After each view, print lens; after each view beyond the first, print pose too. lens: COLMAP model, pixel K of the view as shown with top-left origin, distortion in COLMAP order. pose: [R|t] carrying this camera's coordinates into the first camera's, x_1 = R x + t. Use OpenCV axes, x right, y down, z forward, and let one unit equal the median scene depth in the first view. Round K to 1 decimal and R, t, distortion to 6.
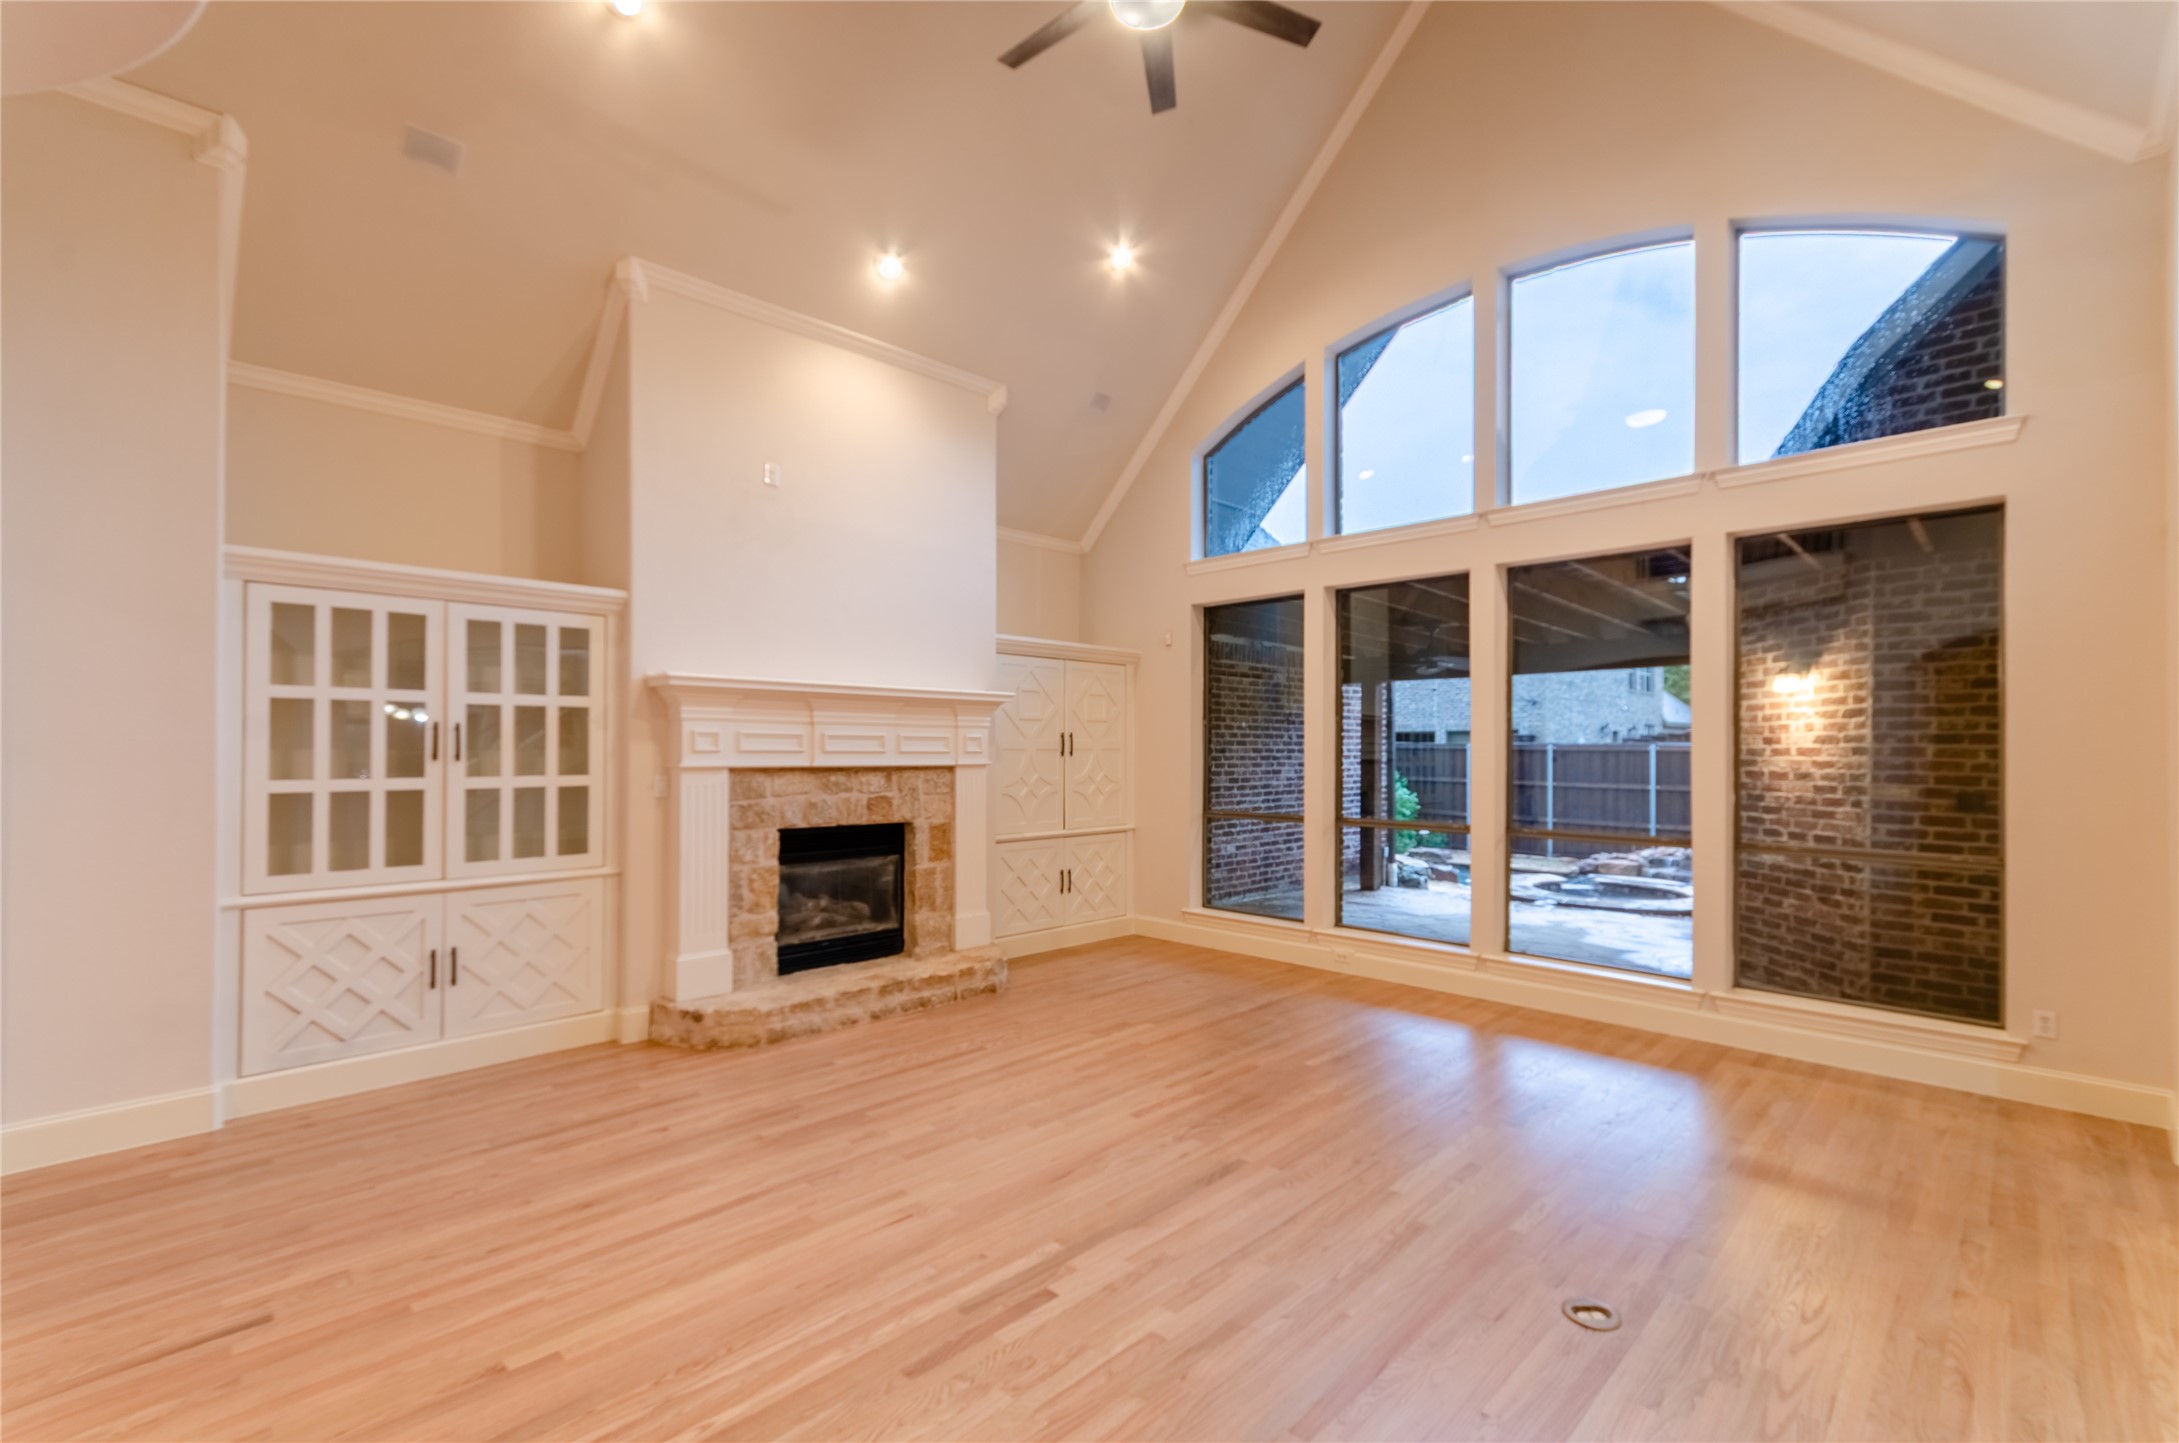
lens RADIAL K [[972.9, 0, 1092.1], [0, 972.9, 737.2], [0, 0, 1]] dist [0.011995, 0.000485]
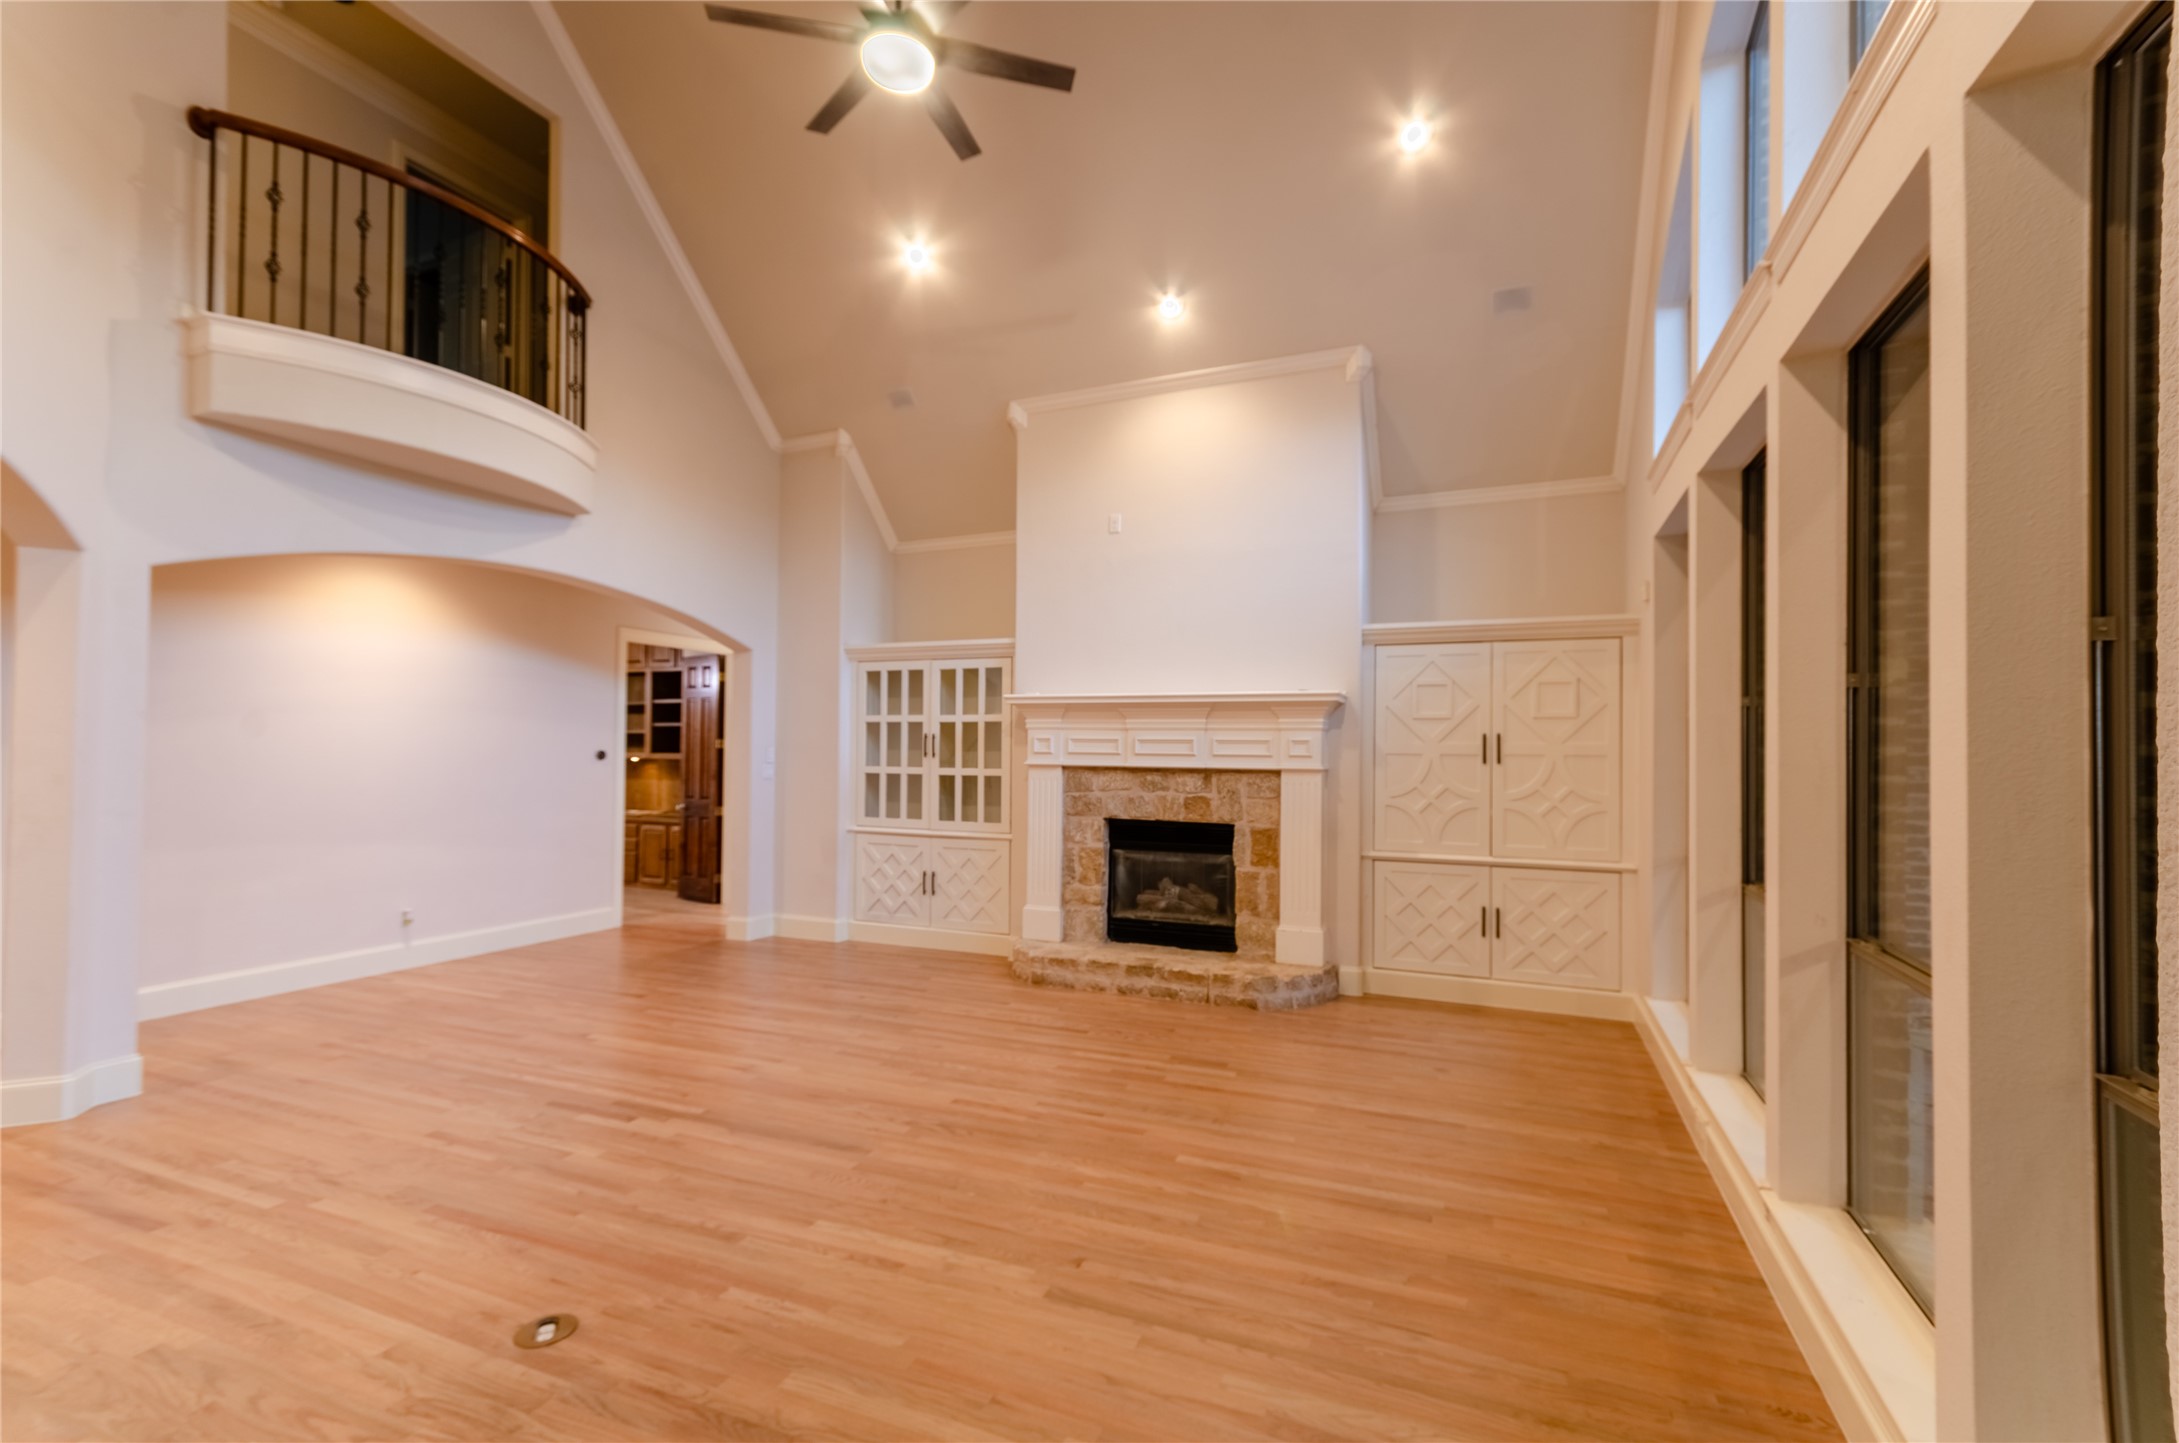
lens RADIAL K [[952.0, 0, 1096.5], [0, 952.0, 732.6], [0, 0, 1]] dist [0.003079, 0.000376]
pose [[0.362441, -0.016870, -0.931854, 0.791451], [0.002082, 0.999848, -0.017291, 0.009651], [0.932005, 0.004327, 0.362421, 0.579139]]
